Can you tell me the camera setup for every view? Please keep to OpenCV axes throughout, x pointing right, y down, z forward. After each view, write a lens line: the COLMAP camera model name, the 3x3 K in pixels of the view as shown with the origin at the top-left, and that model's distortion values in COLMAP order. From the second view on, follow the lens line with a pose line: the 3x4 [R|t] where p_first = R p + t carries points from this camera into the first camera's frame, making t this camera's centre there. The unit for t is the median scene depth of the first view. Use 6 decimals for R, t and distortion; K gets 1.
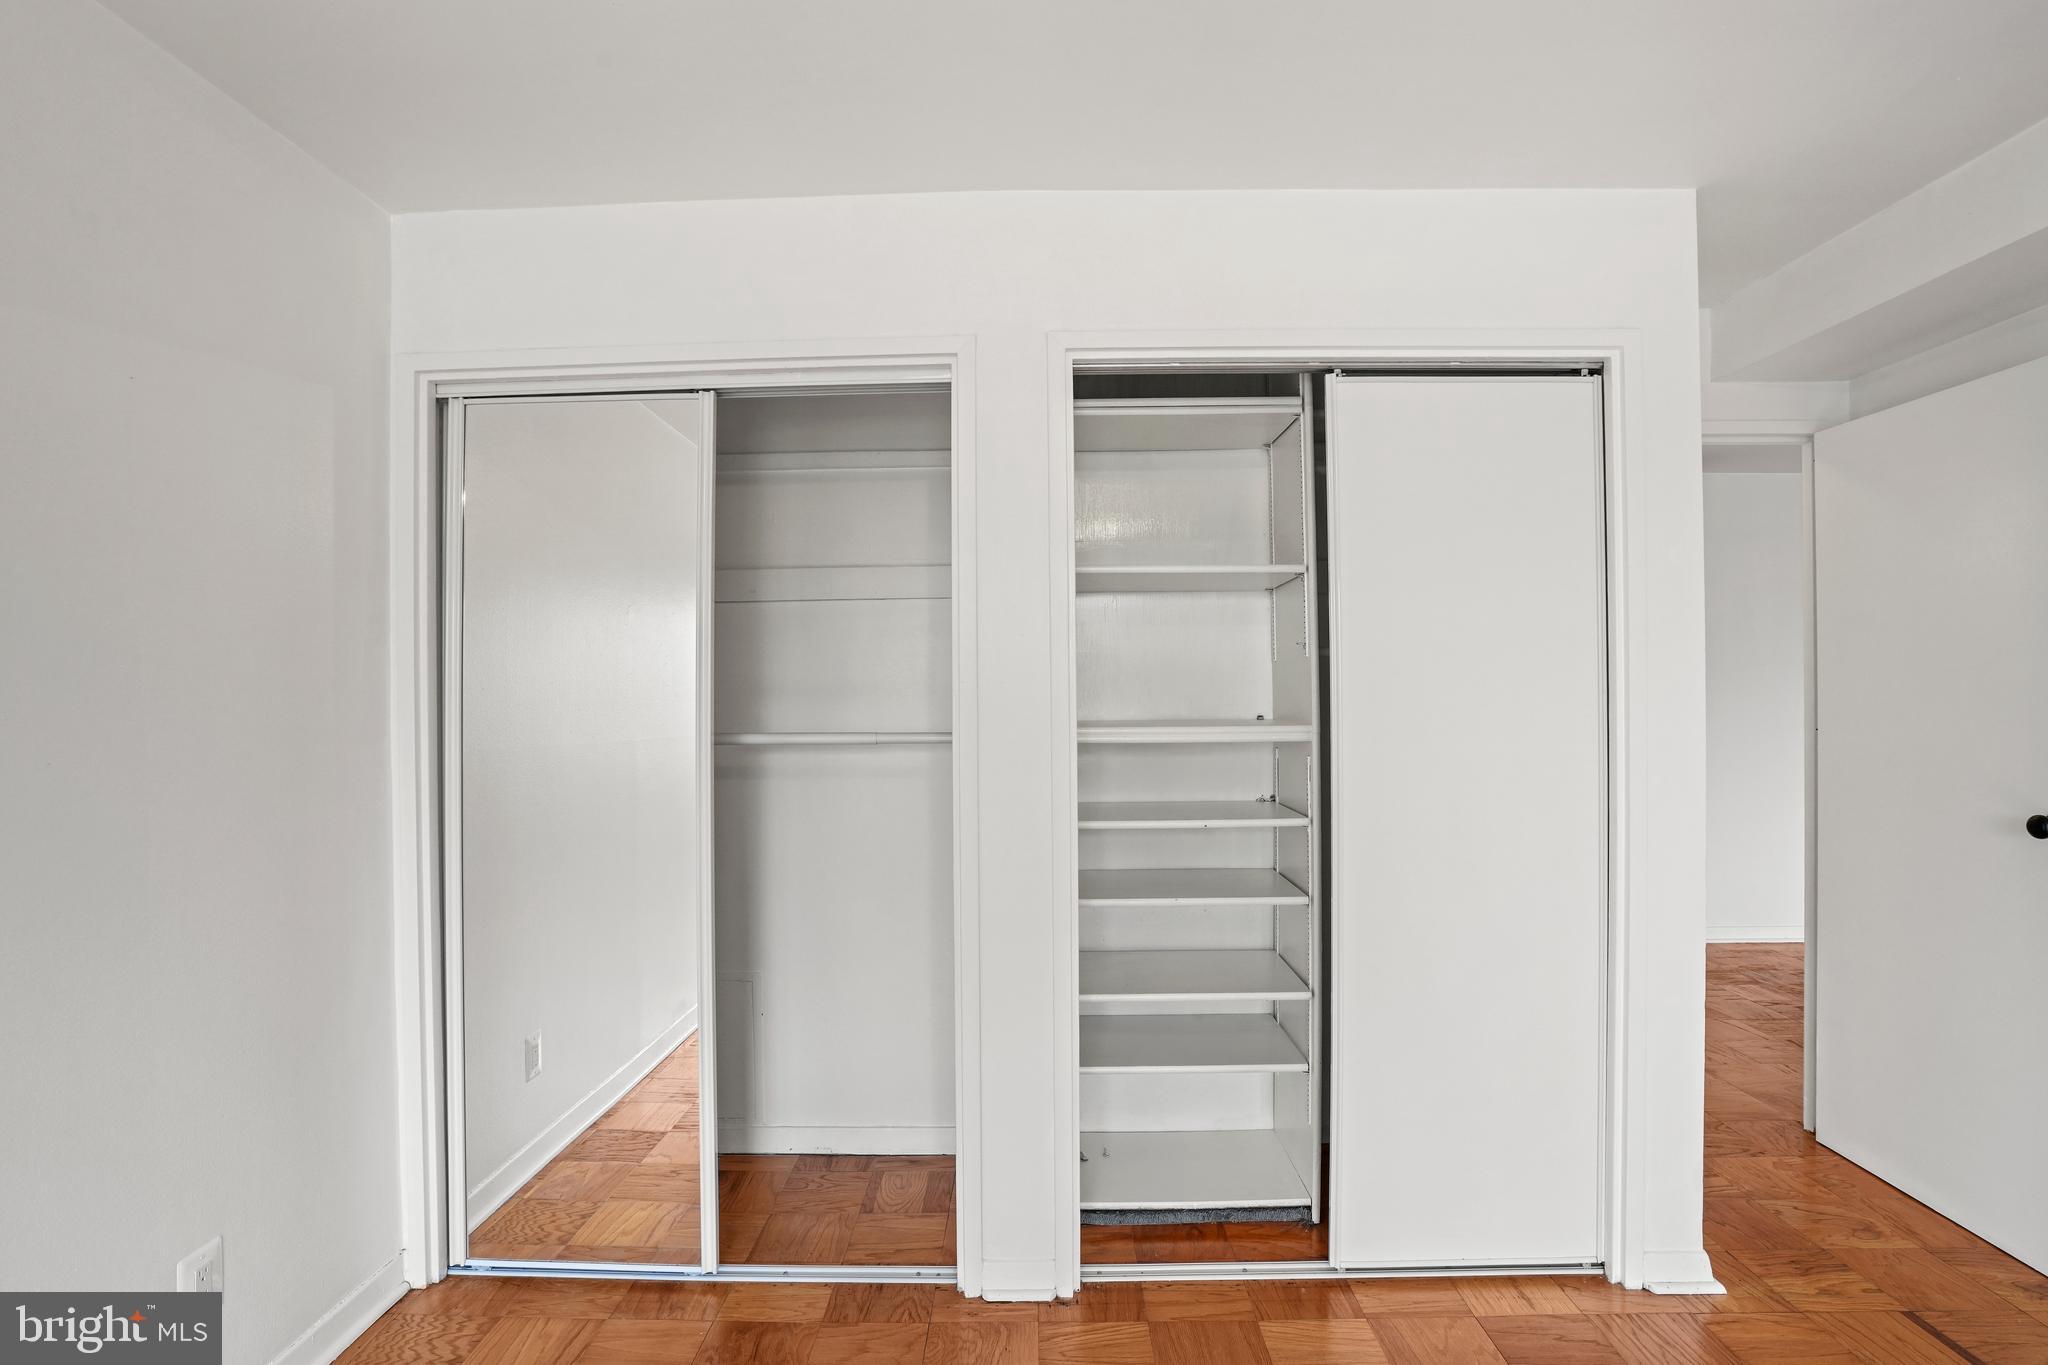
lens RADIAL K [[1010.9, 0, 989.2], [0, 1010.9, 685.0], [0, 0, 1]] dist [-0.106996, 0.056008]
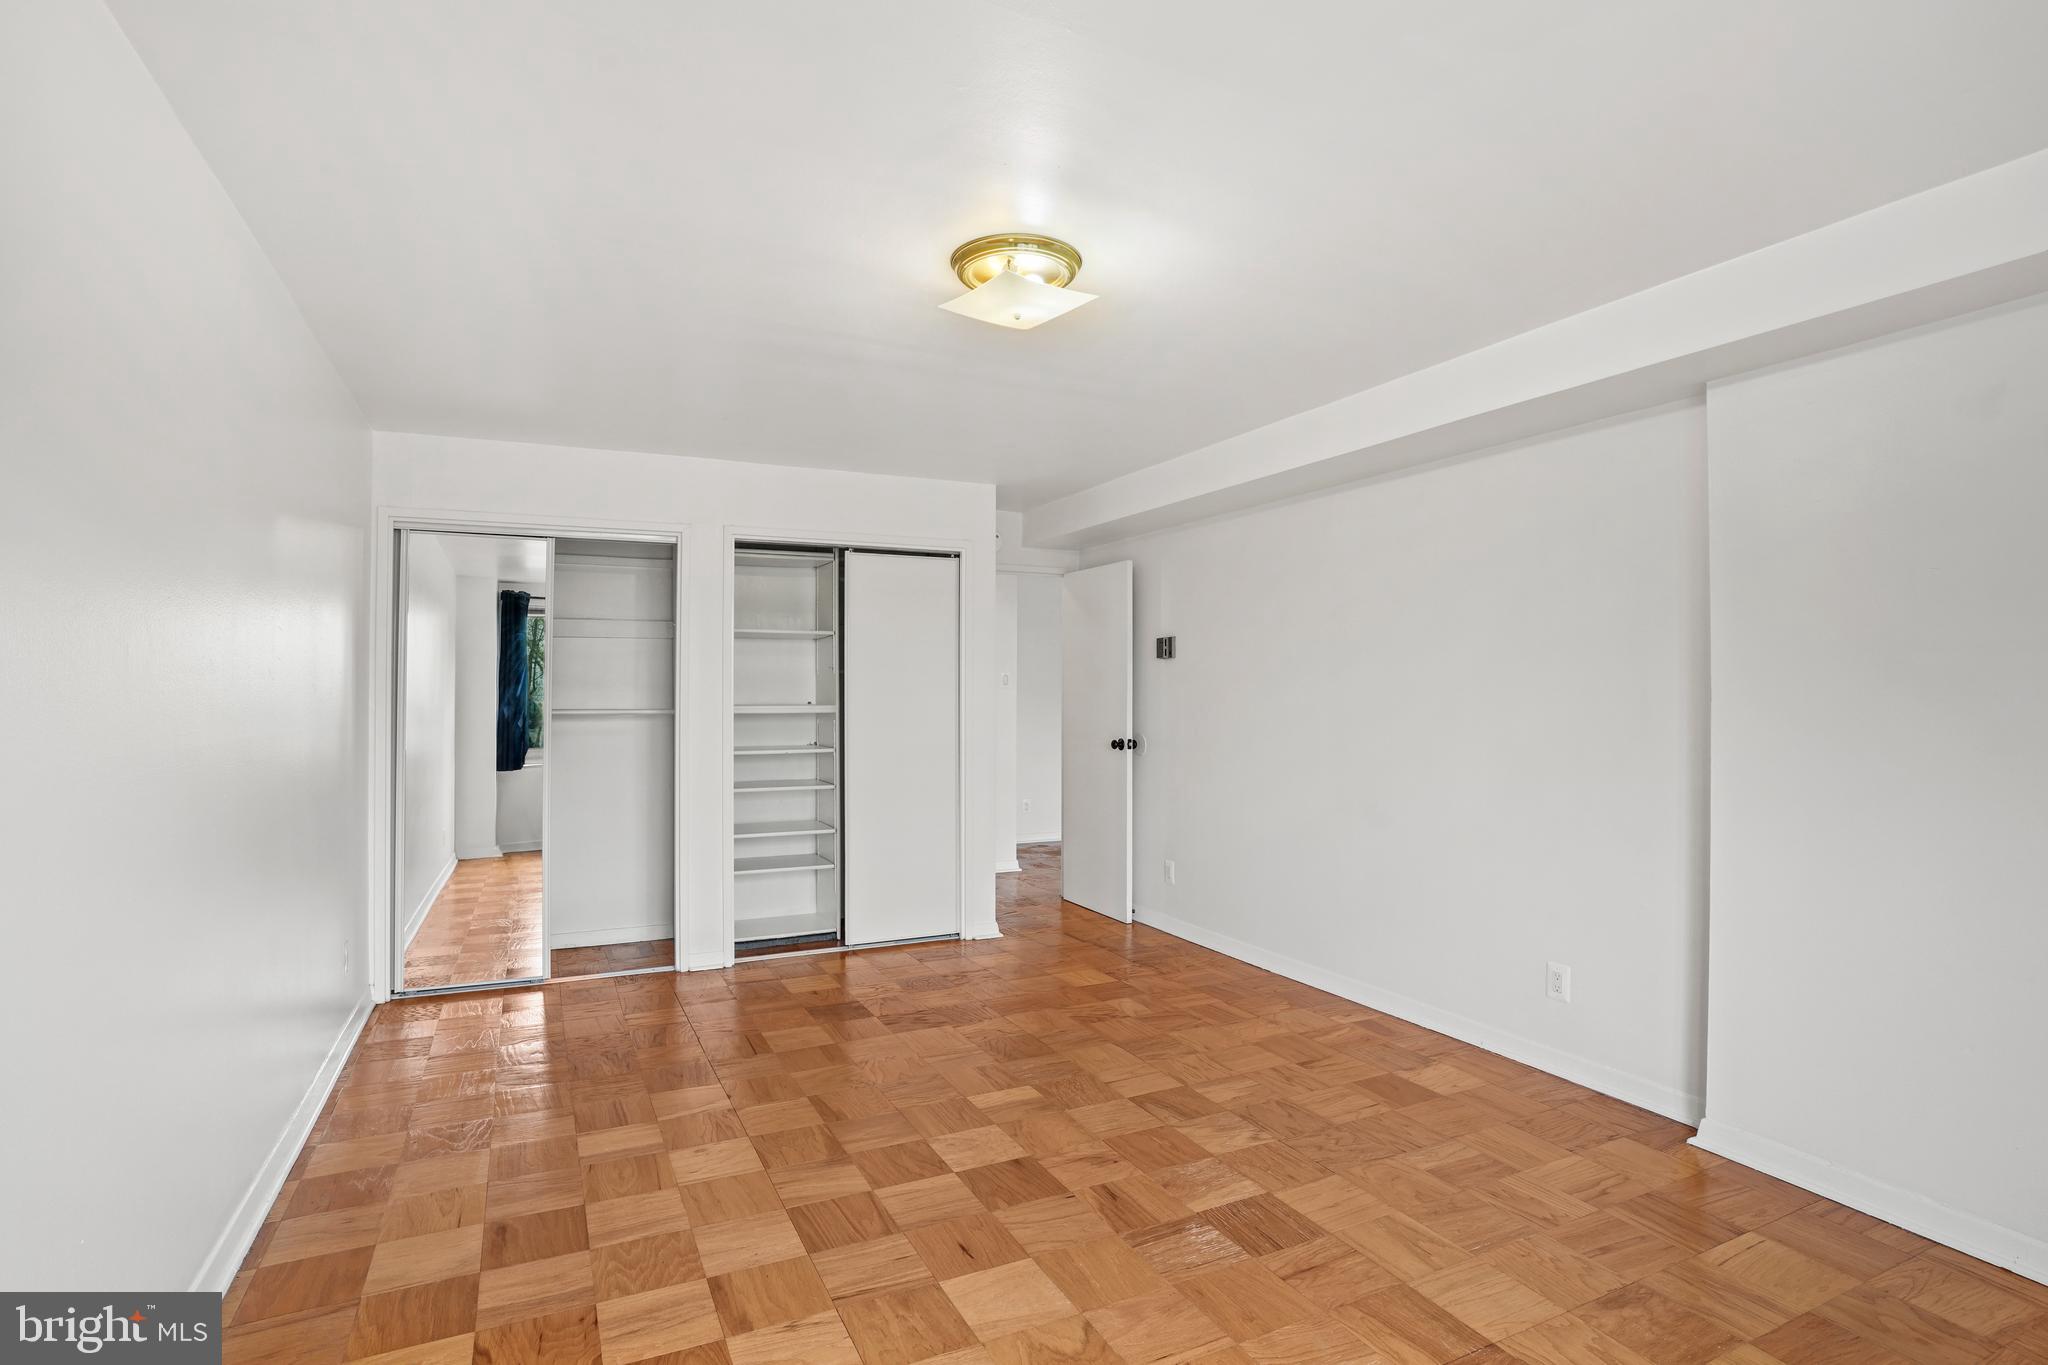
lens RADIAL K [[1017.2, 0, 1034.5], [0, 1017.2, 676.3], [0, 0, 1]] dist [-0.034494, 0.000947]
pose [[0.870523, 0.015287, 0.491890, -0.387919], [-0.008426, 0.999834, -0.016162, 0.010093], [-0.492055, 0.009925, 0.870507, -1.132077]]
